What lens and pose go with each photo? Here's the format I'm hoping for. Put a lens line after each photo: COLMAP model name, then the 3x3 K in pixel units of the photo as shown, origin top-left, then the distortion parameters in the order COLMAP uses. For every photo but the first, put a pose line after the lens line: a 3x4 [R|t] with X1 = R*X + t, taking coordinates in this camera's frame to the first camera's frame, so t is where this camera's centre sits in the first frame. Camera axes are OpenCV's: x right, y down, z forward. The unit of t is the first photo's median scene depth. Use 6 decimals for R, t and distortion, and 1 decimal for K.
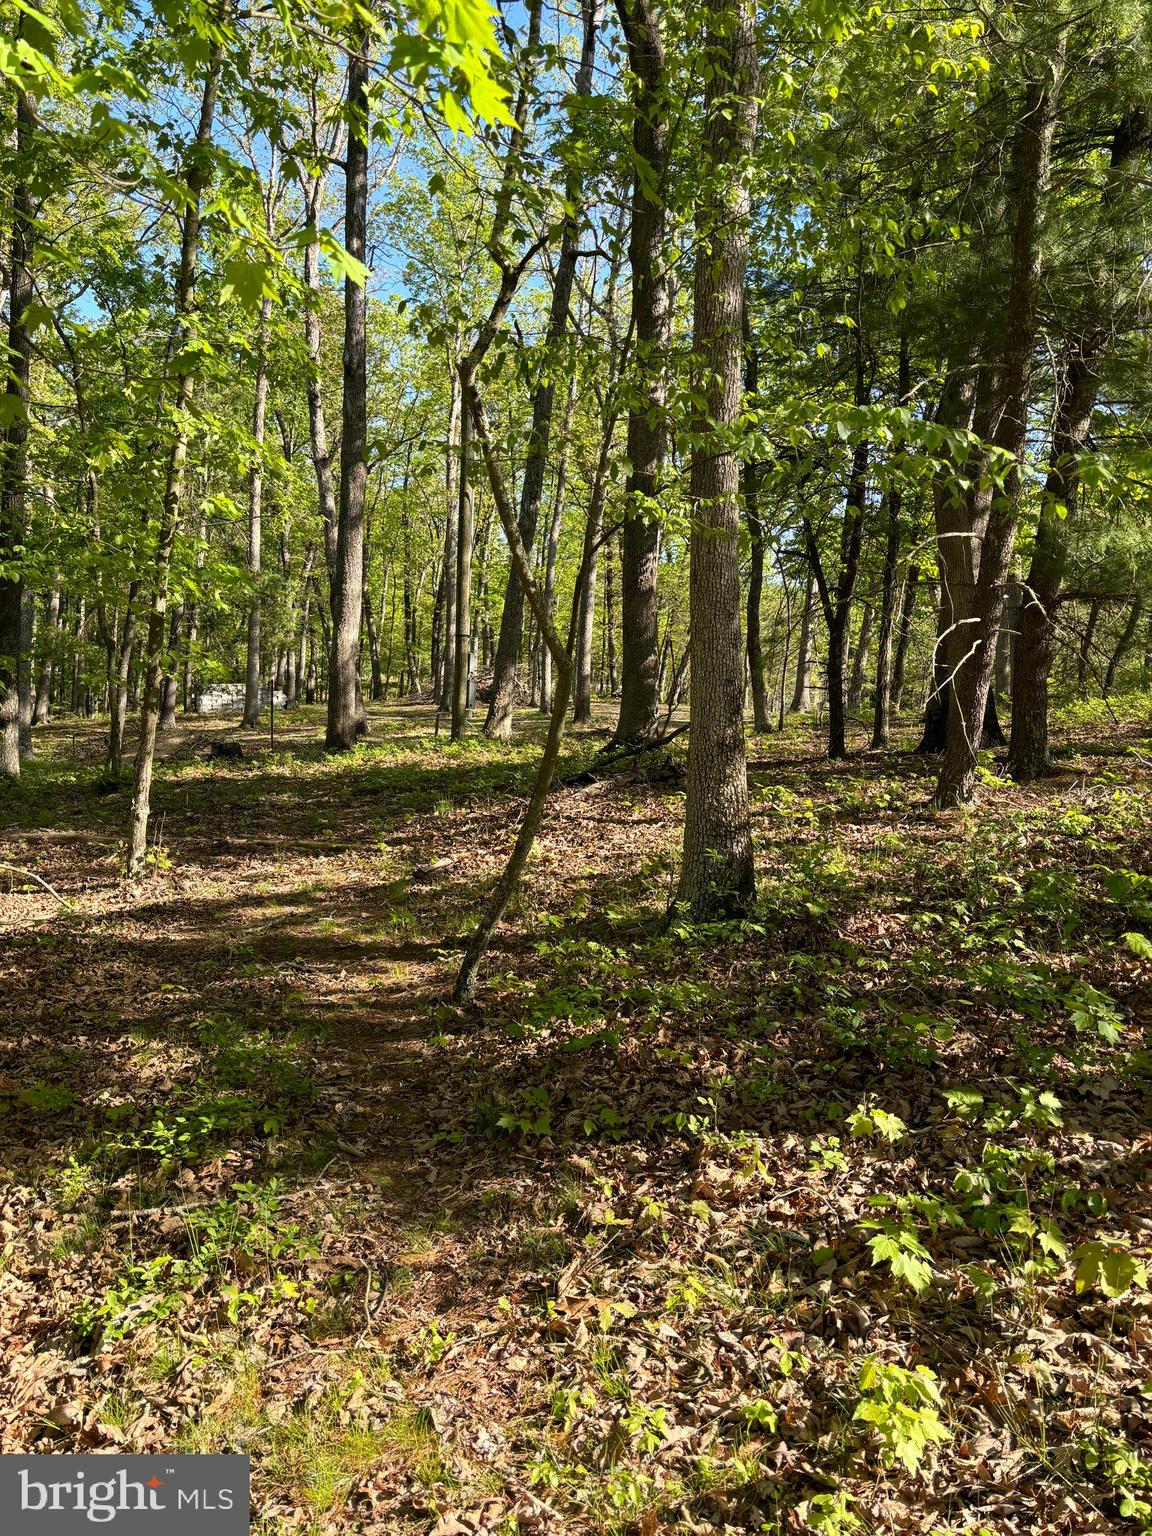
lens RADIAL K [[1152.1, 0, 583.3], [0, 1152.1, 765.0], [0, 0, 1]] dist [0.040495, -0.051298]
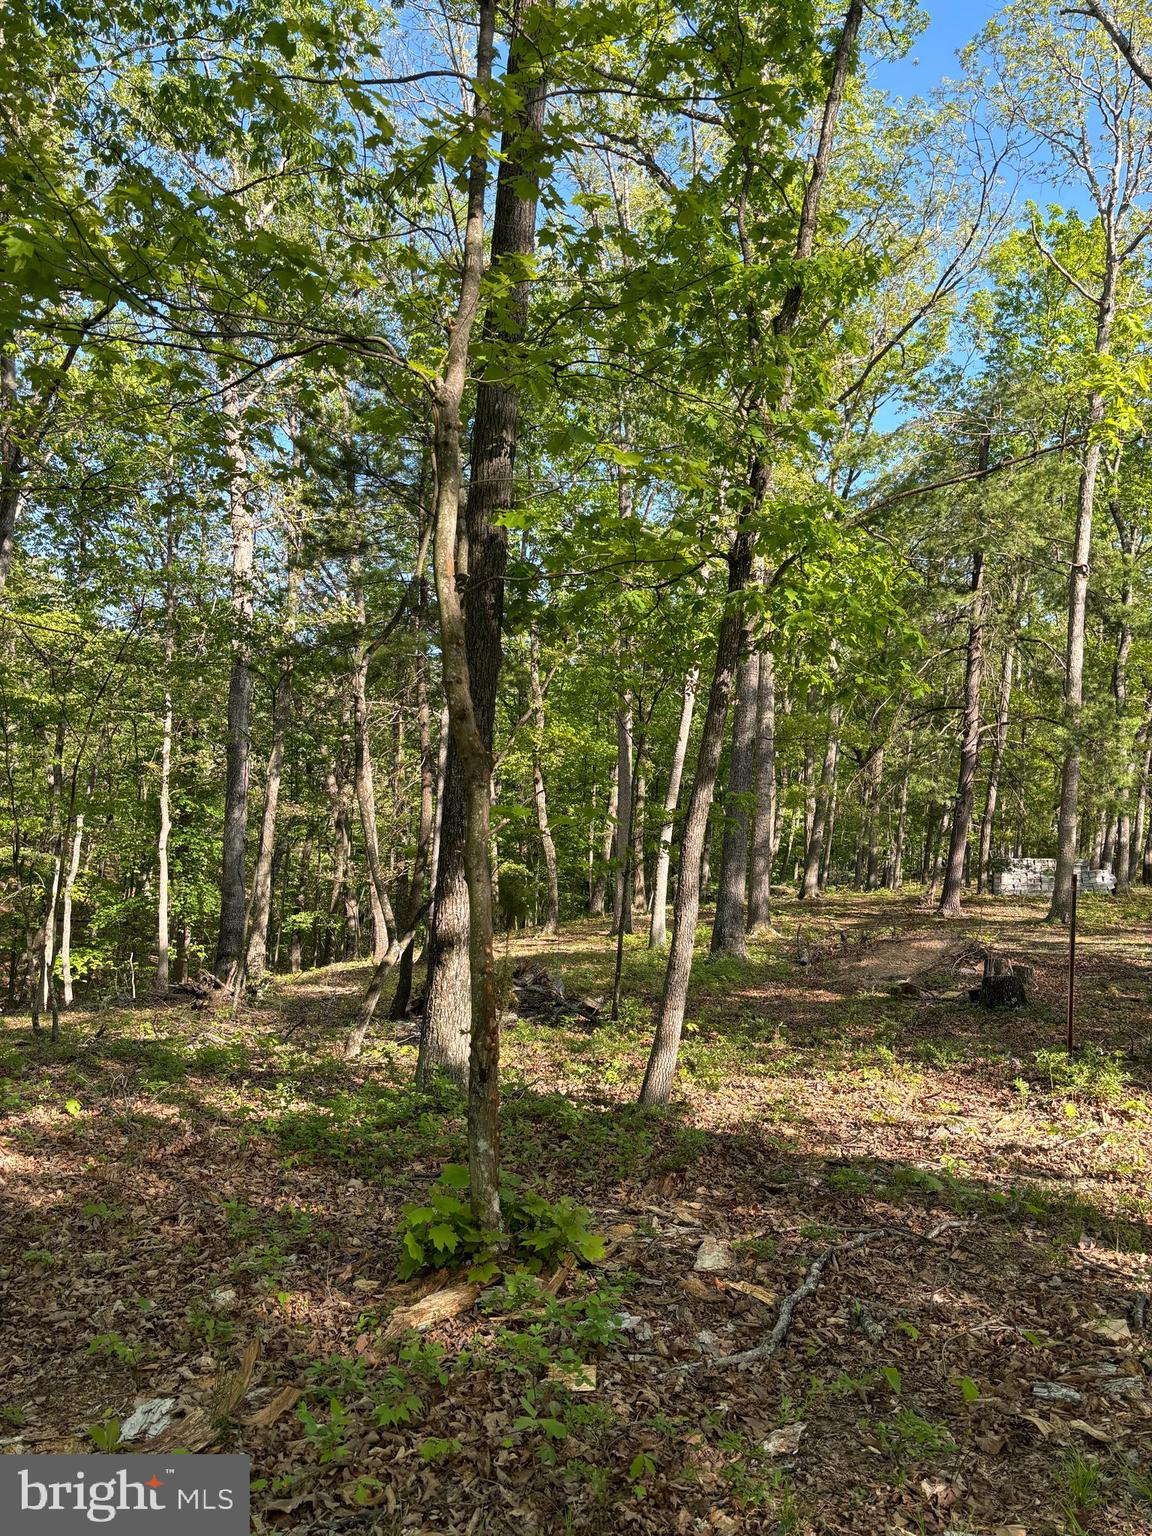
lens RADIAL K [[1152.1, 0, 586.3], [0, 1152.1, 771.2], [0, 0, 1]] dist [0.040495, -0.051298]
pose [[0.777502, -0.010369, -0.628795, -0.052796], [-0.075414, 0.991111, -0.109594, -0.020096], [0.624342, 0.132629, 0.769809, 0.206435]]
